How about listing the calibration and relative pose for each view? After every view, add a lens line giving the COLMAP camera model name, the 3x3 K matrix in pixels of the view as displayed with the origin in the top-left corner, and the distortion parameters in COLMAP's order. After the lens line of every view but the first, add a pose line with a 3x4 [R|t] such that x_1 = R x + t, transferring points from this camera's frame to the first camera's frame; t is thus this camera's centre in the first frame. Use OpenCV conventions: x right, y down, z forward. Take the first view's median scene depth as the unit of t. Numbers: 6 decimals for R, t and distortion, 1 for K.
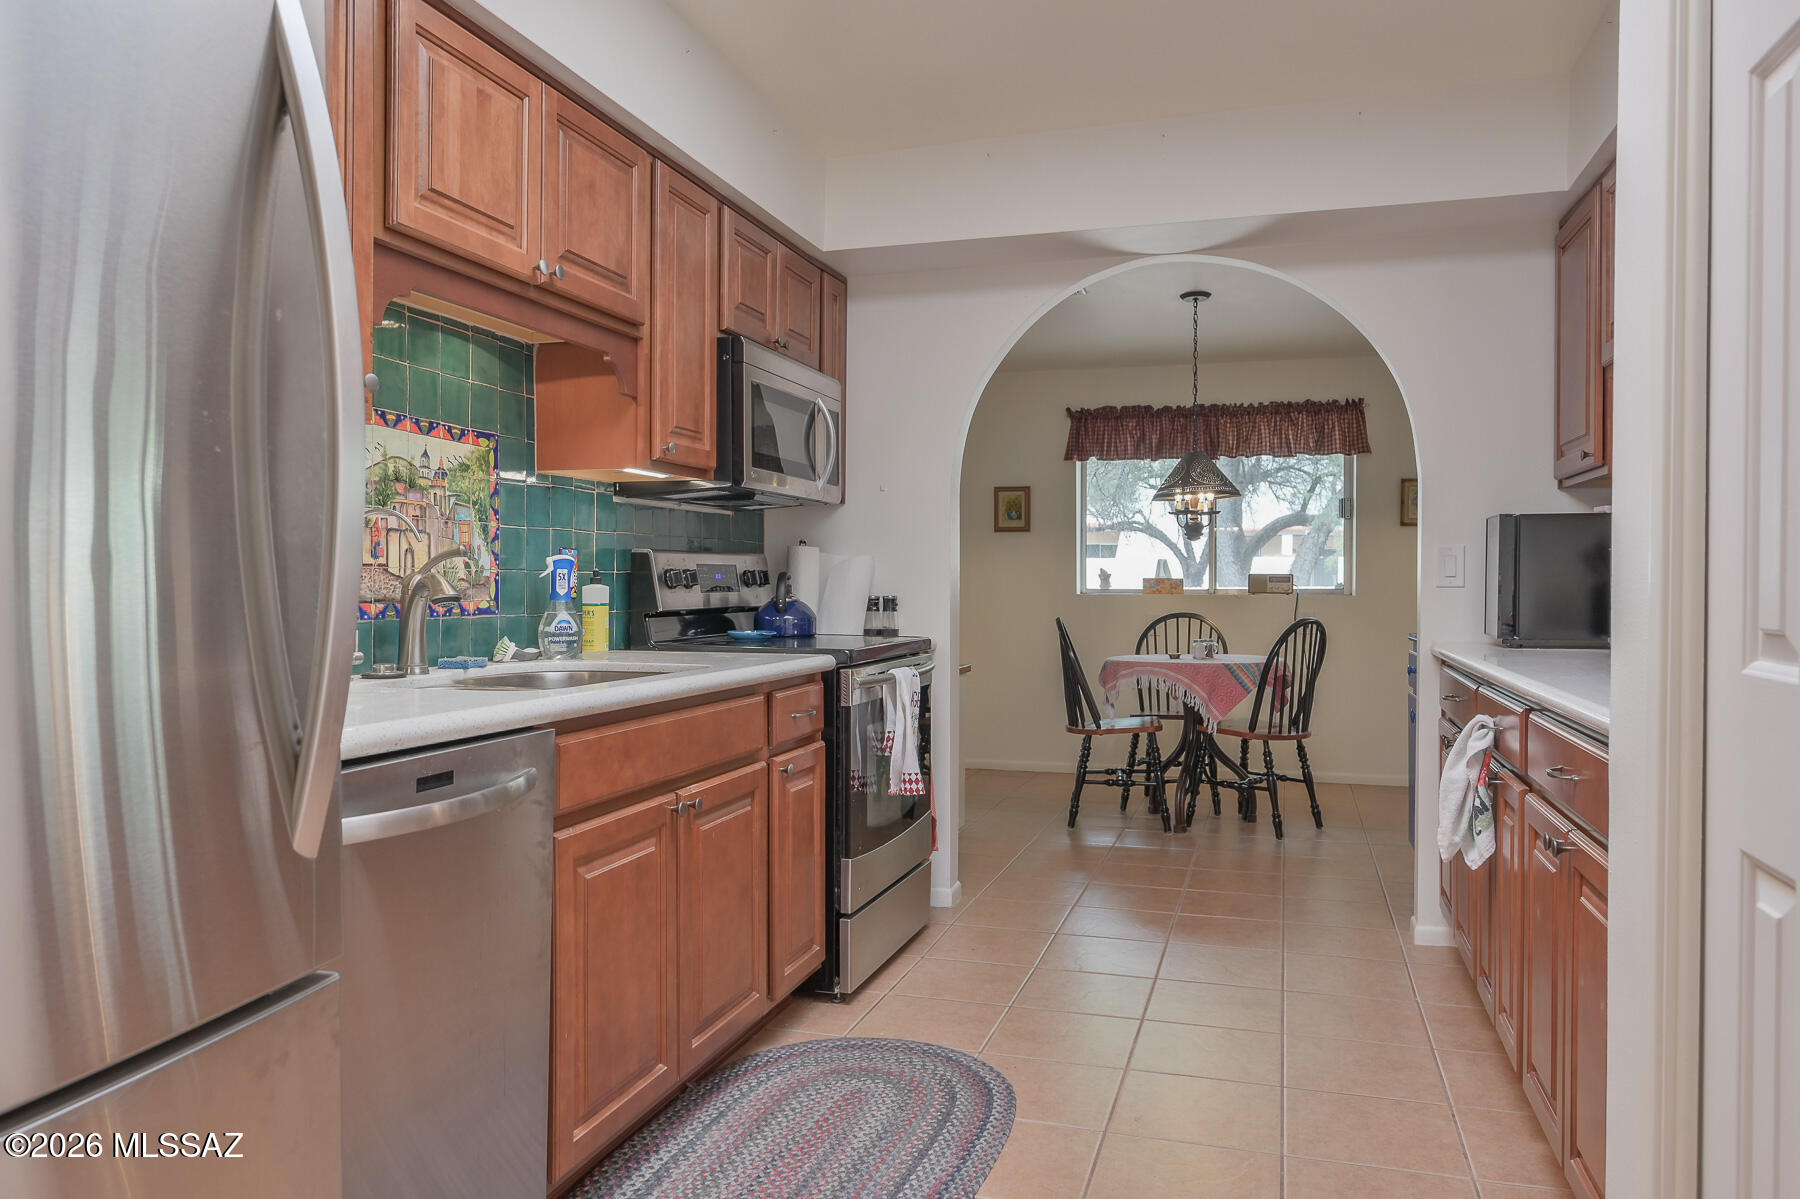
lens RADIAL K [[1240.4, 0, 900.0], [0, 1240.4, 599.5], [0, 0, 1]] dist [-0.000911, -0.000138]
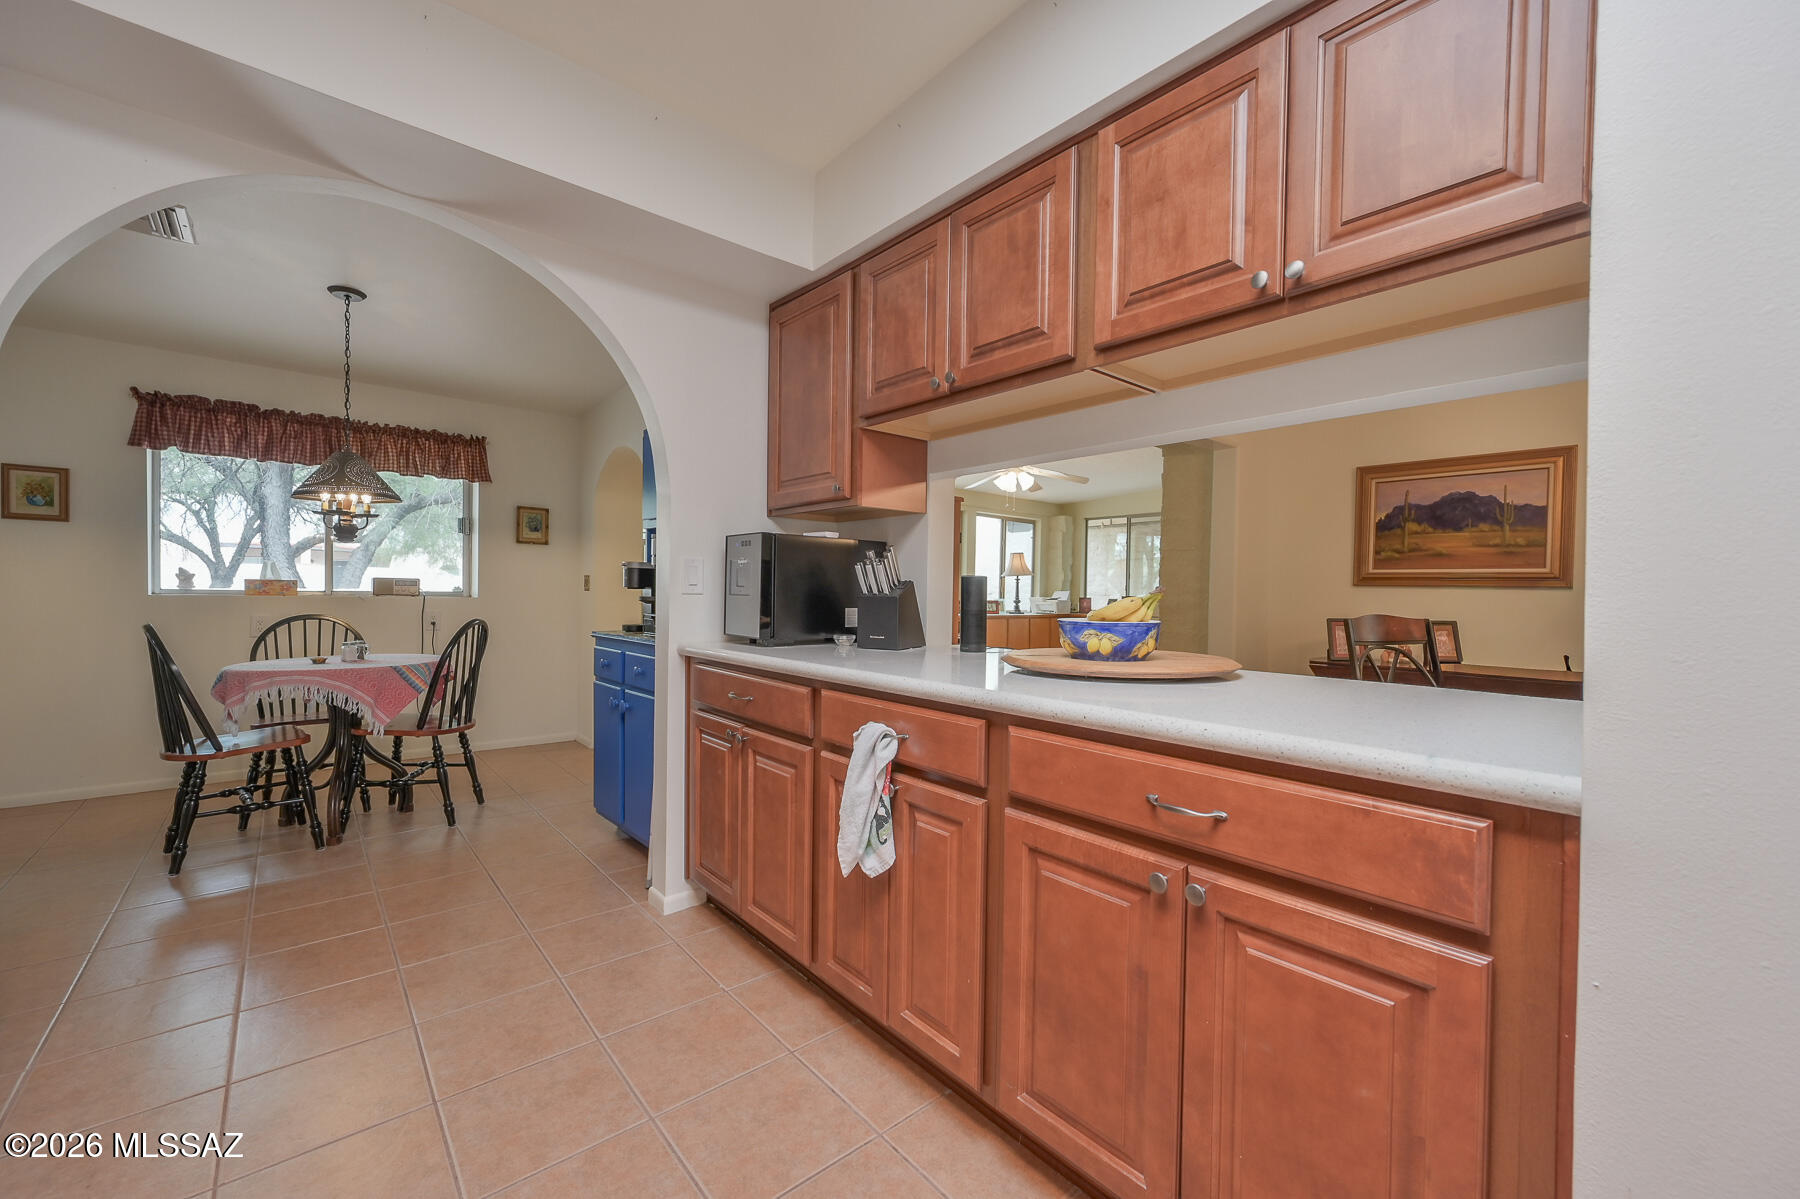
lens RADIAL K [[709.8, 0, 901.2], [0, 709.8, 603.5], [0, 0, 1]] dist [-0.001290, -0.000398]
pose [[0.530086, -0.005902, 0.847923, -0.006539], [-0.002492, 0.999961, 0.008518, -0.004833], [-0.847940, -0.006628, 0.530051, 0.321747]]
